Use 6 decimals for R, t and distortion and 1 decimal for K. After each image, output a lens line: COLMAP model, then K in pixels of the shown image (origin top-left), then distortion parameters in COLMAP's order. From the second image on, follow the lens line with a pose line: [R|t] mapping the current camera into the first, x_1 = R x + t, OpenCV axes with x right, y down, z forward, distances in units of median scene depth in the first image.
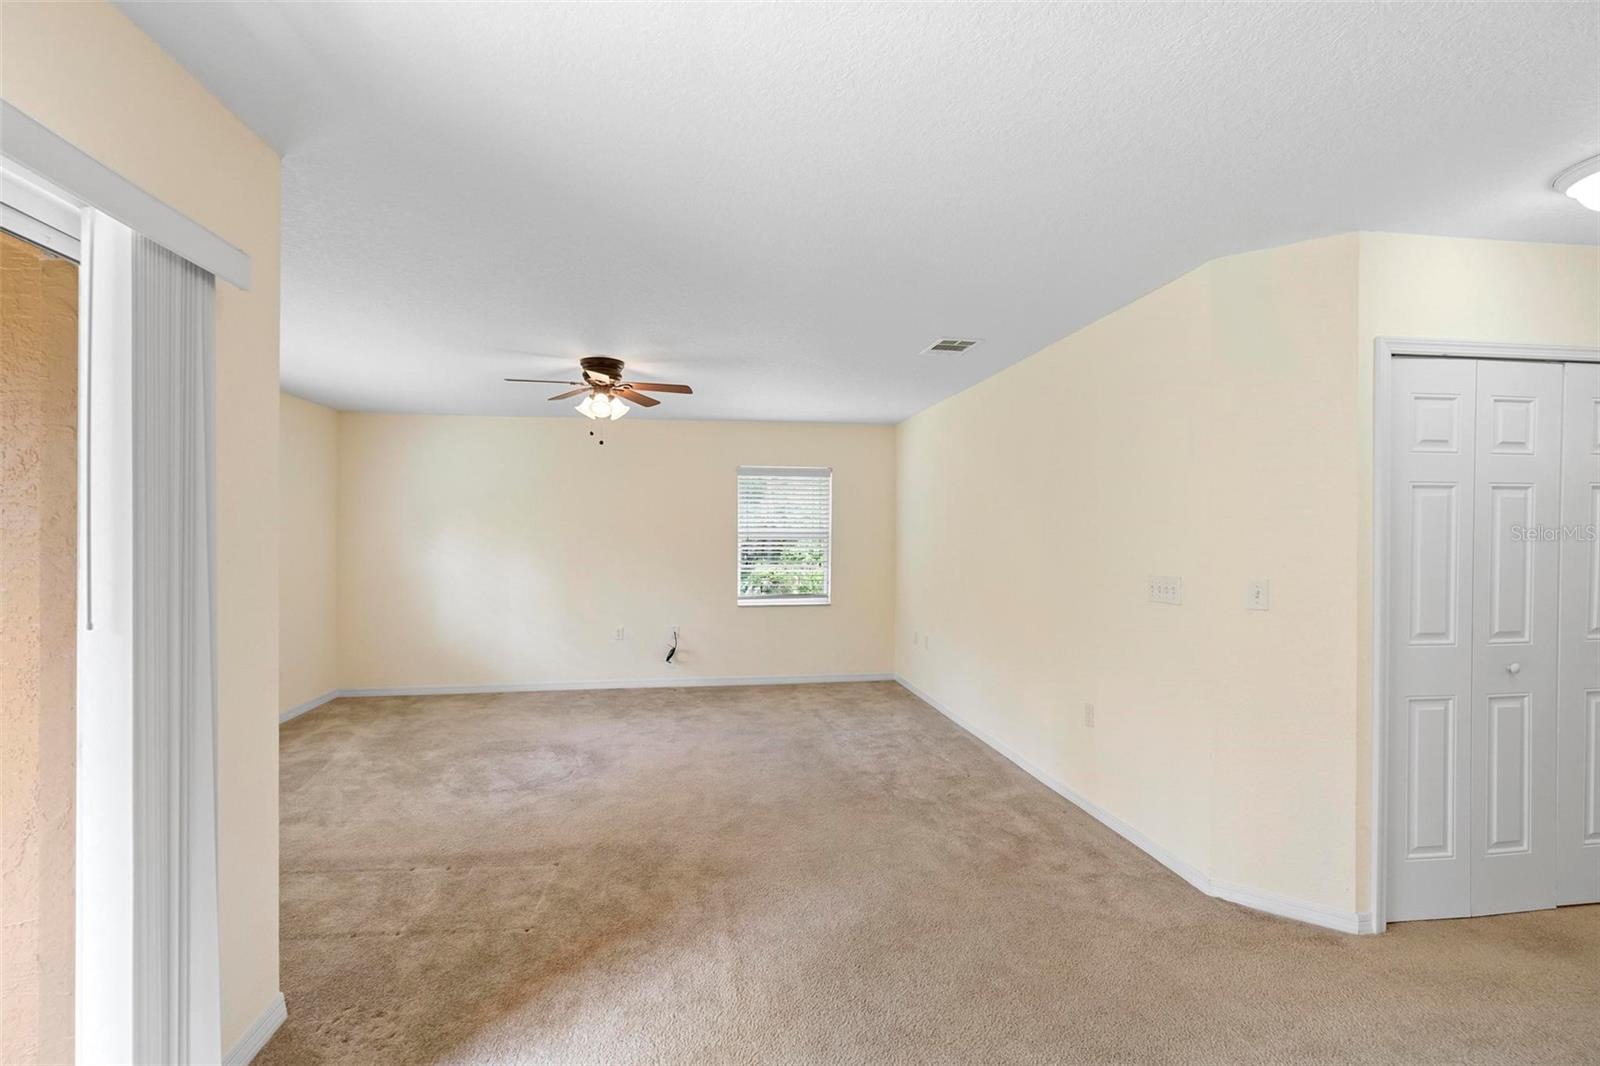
lens RADIAL K [[754.6, 0, 813.1], [0, 754.6, 521.1], [0, 0, 1]] dist [-0.004028, 0.004093]
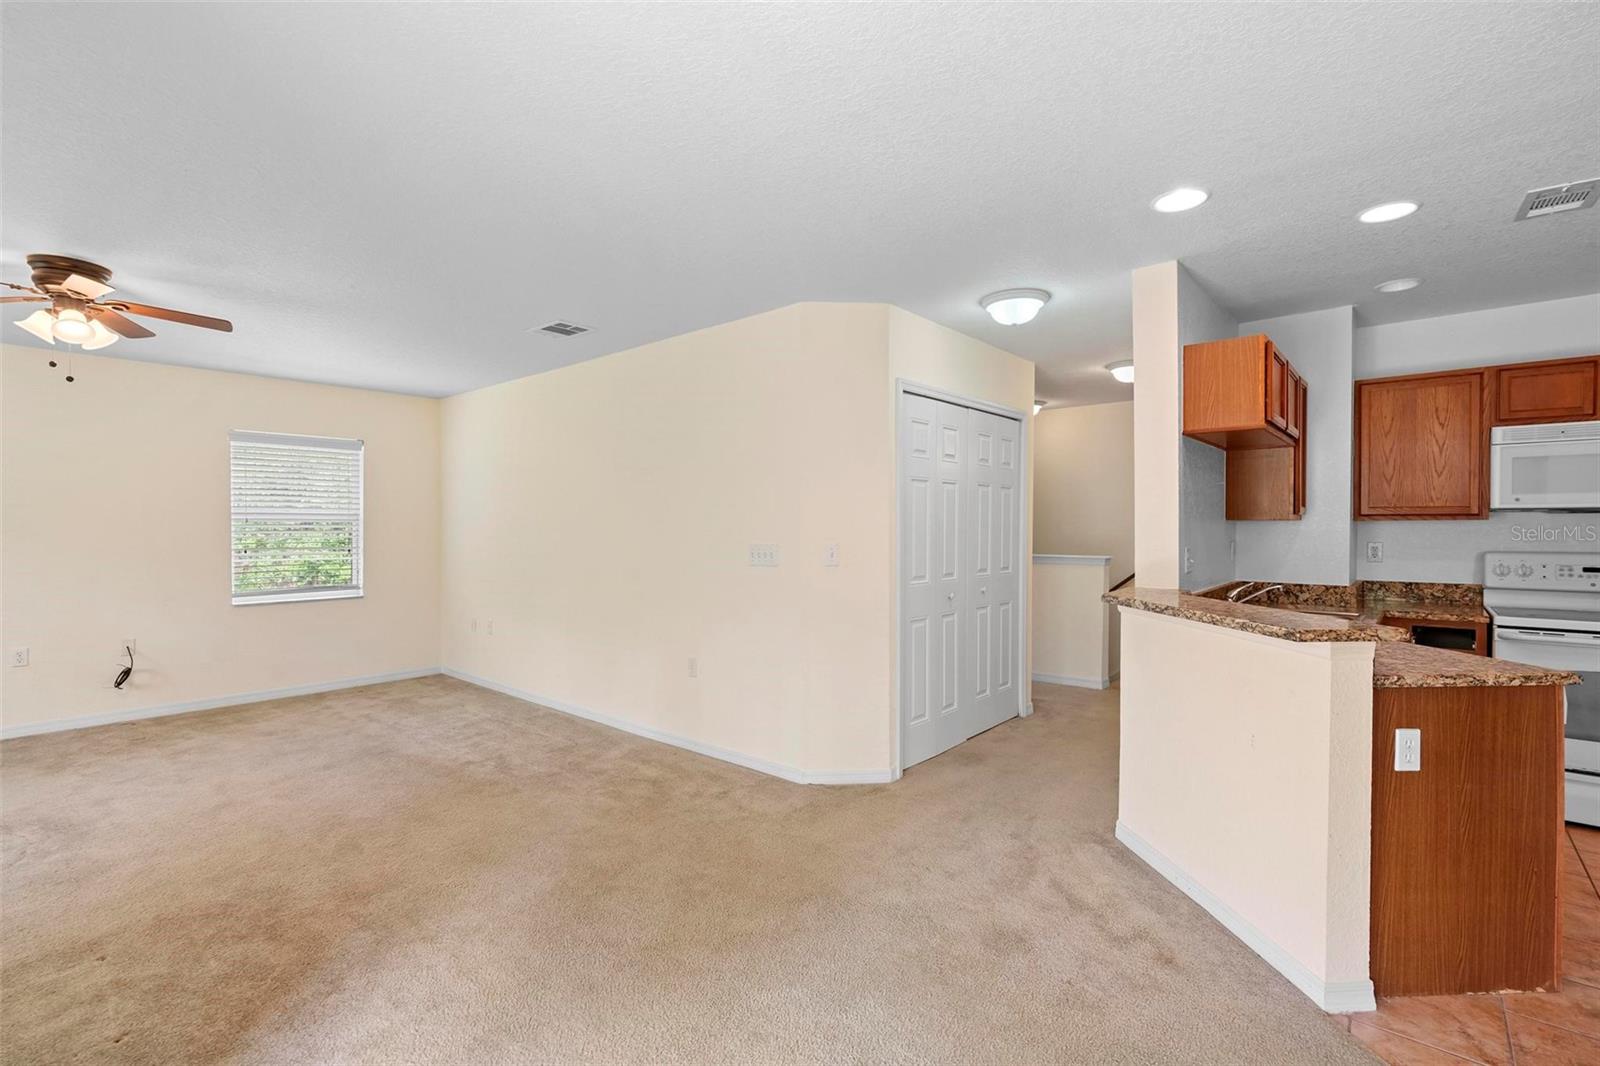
lens RADIAL K [[754.6, 0, 812.9], [0, 754.6, 516.6], [0, 0, 1]] dist [-0.004028, 0.004093]
pose [[0.742082, 0.007145, 0.670271, -0.321192], [-0.007957, 0.999967, -0.001849, 0.028261], [-0.670262, -0.003961, 0.742114, 0.009469]]
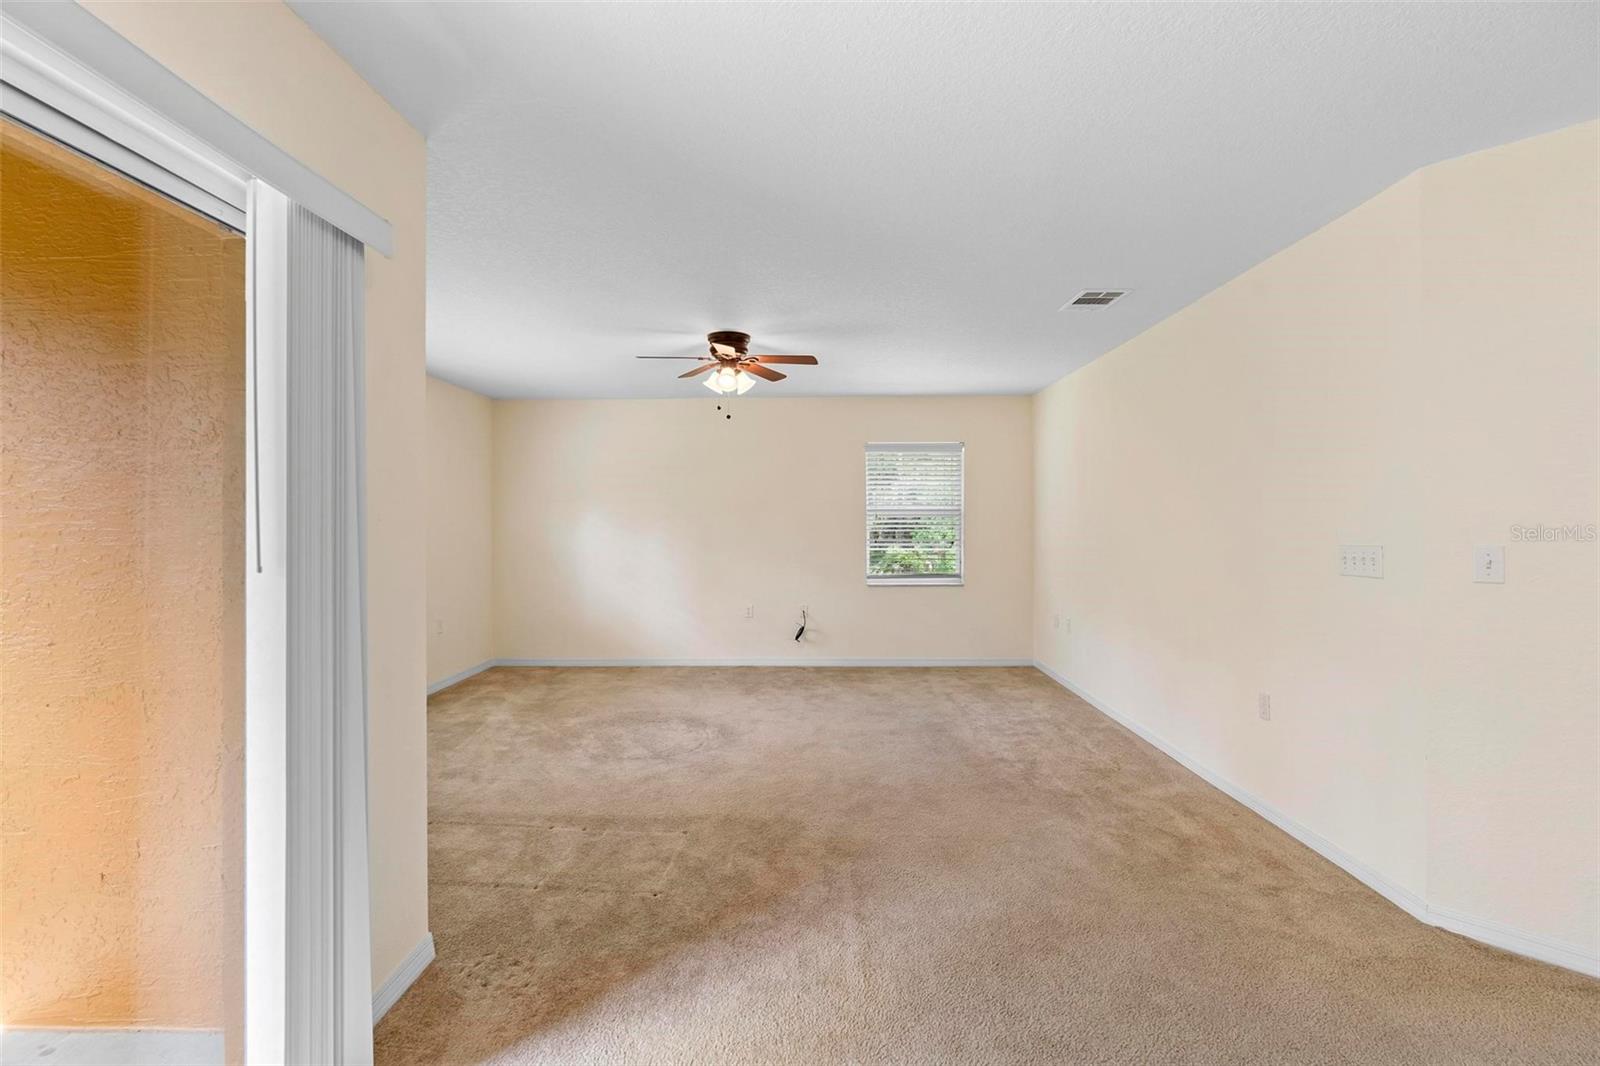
lens RADIAL K [[754.6, 0, 806.7], [0, 754.6, 510.8], [0, 0, 1]] dist [-0.004028, 0.004093]
pose [[0.983438, -0.007621, -0.181086, 0.002665], [0.007348, 0.999971, -0.002179, 0.031635], [0.181098, 0.000813, 0.983465, 0.045216]]
